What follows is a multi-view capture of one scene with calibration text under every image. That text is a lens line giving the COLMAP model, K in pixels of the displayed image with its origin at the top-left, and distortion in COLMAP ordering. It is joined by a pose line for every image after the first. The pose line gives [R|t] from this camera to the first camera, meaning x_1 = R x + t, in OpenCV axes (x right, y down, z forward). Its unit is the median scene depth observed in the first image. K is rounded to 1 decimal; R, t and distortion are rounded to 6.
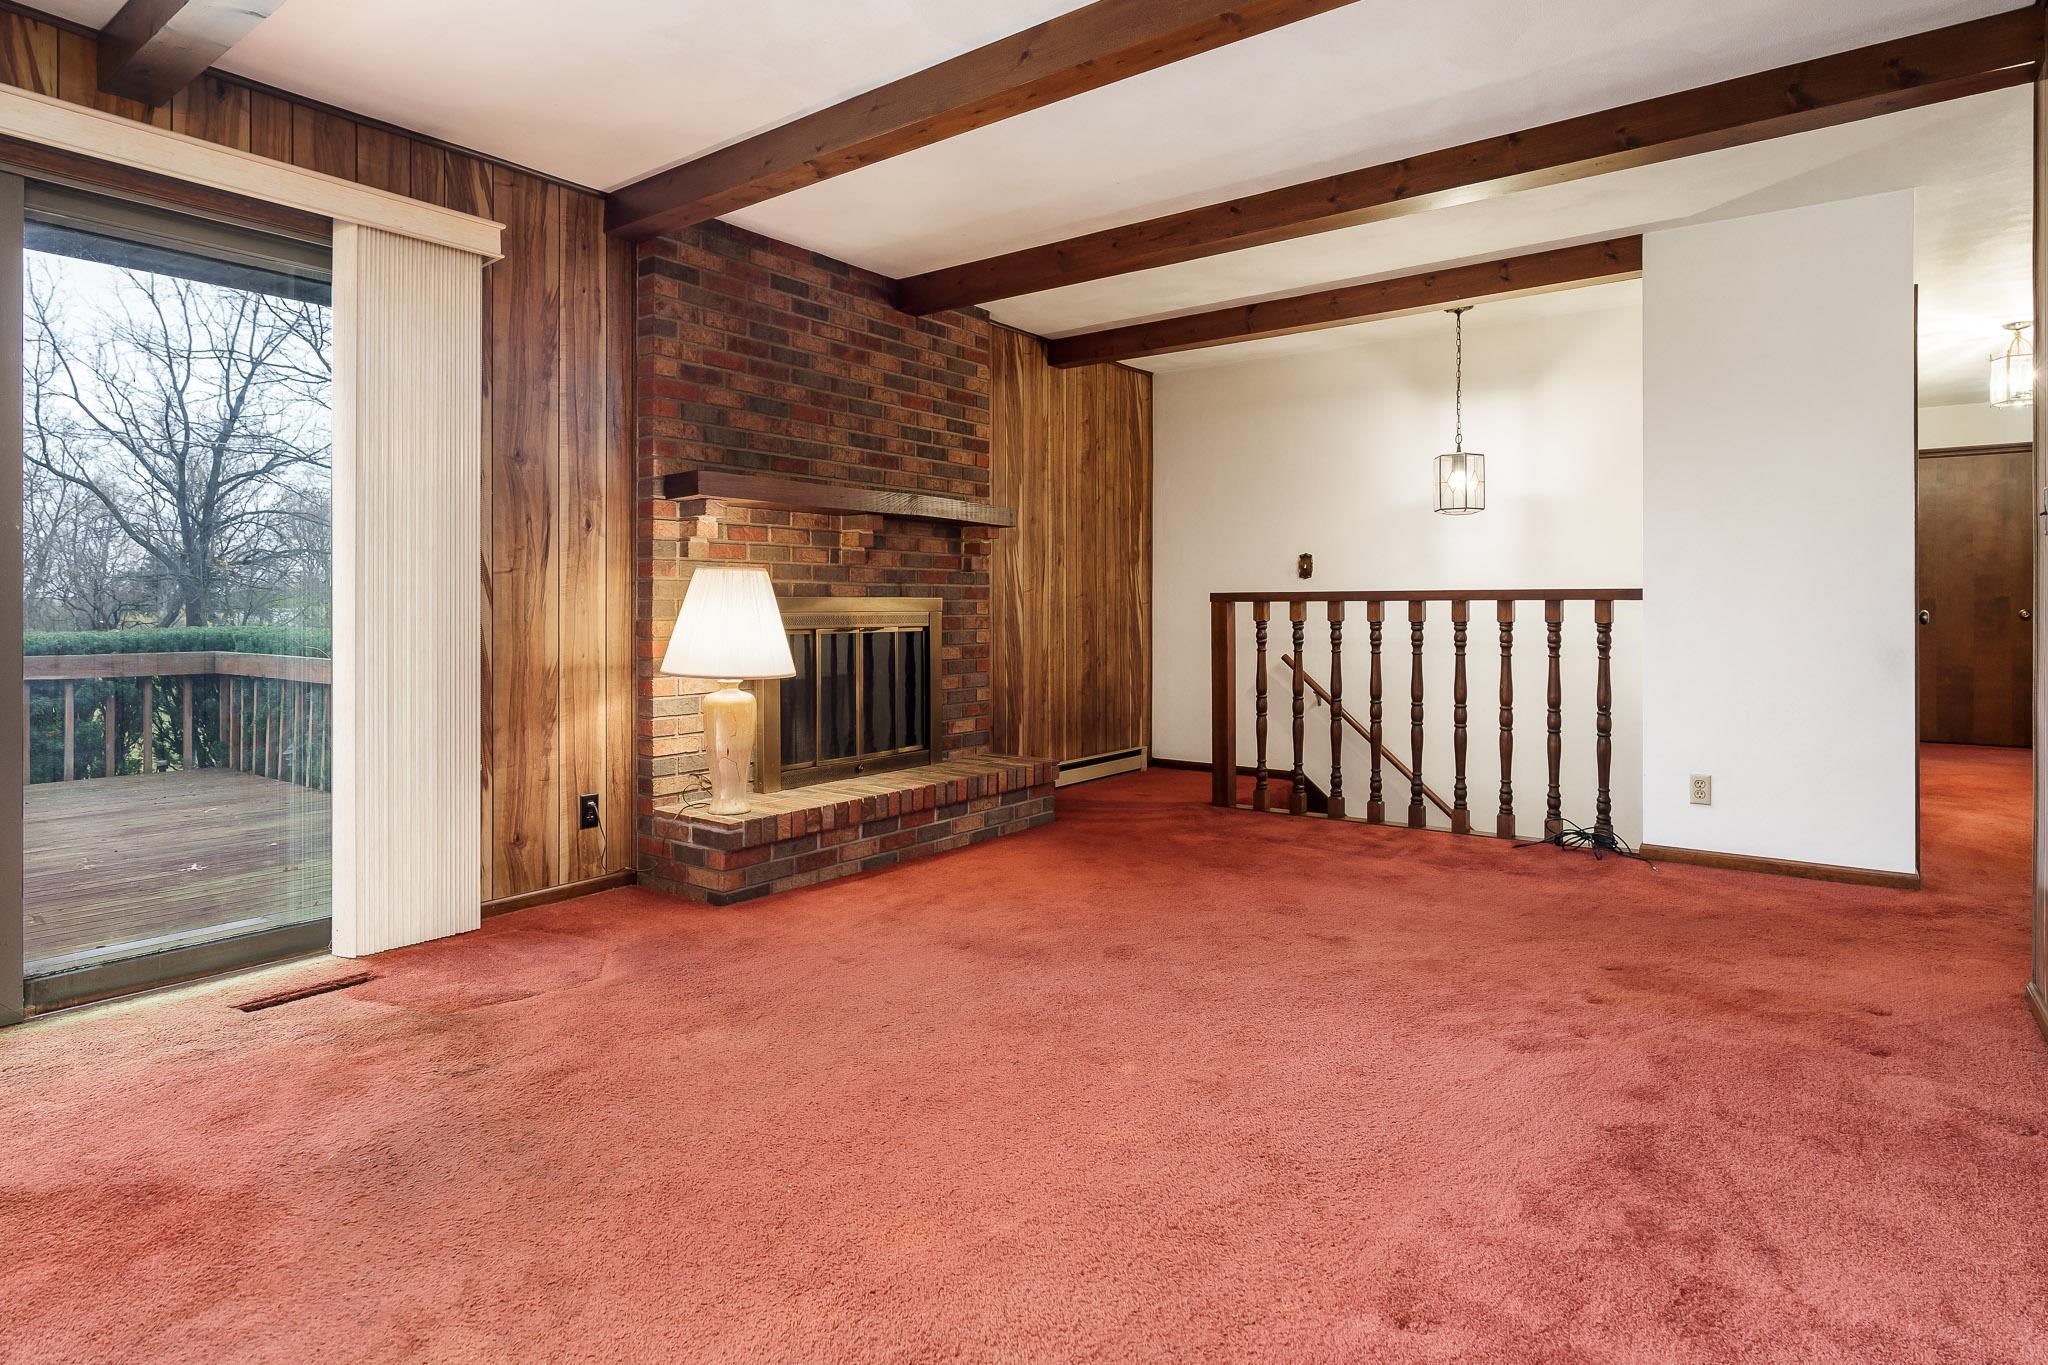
lens RADIAL K [[1112.3, 0, 1029.0], [0, 1112.3, 598.8], [0, 0, 1]] dist [0.000635, 0.000884]
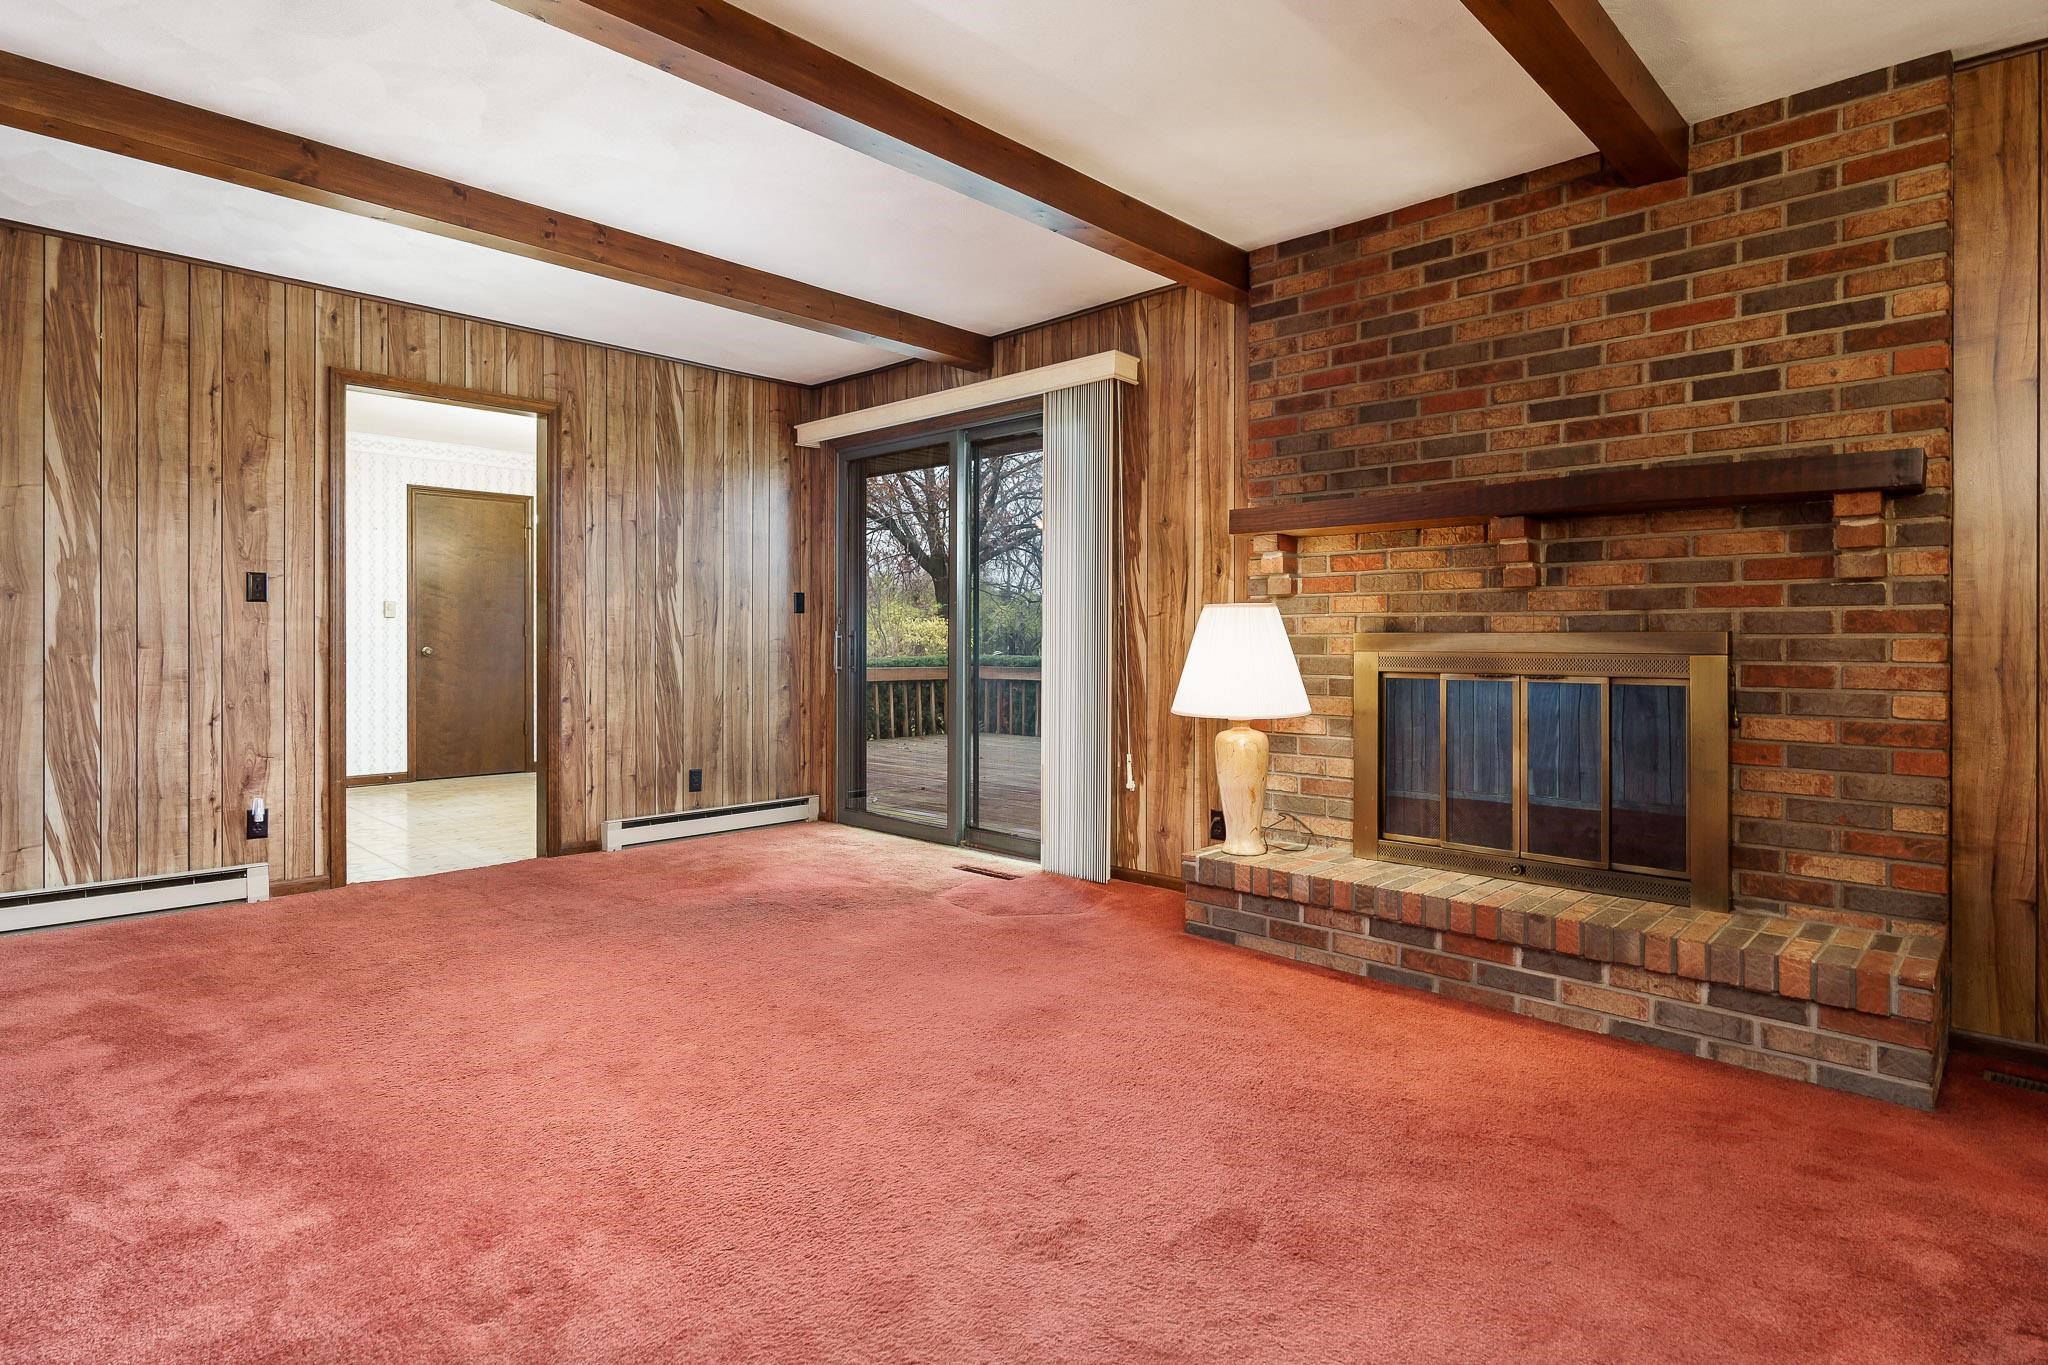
lens RADIAL K [[1082.0, 0, 1035.0], [0, 1082.0, 655.7], [0, 0, 1]] dist [0.000079, 0.000405]
pose [[-0.122978, 0.000424, -0.992409, 0.663078], [-0.008844, 0.999960, 0.001523, 0.017859], [0.992370, 0.008965, -0.122969, 0.885544]]
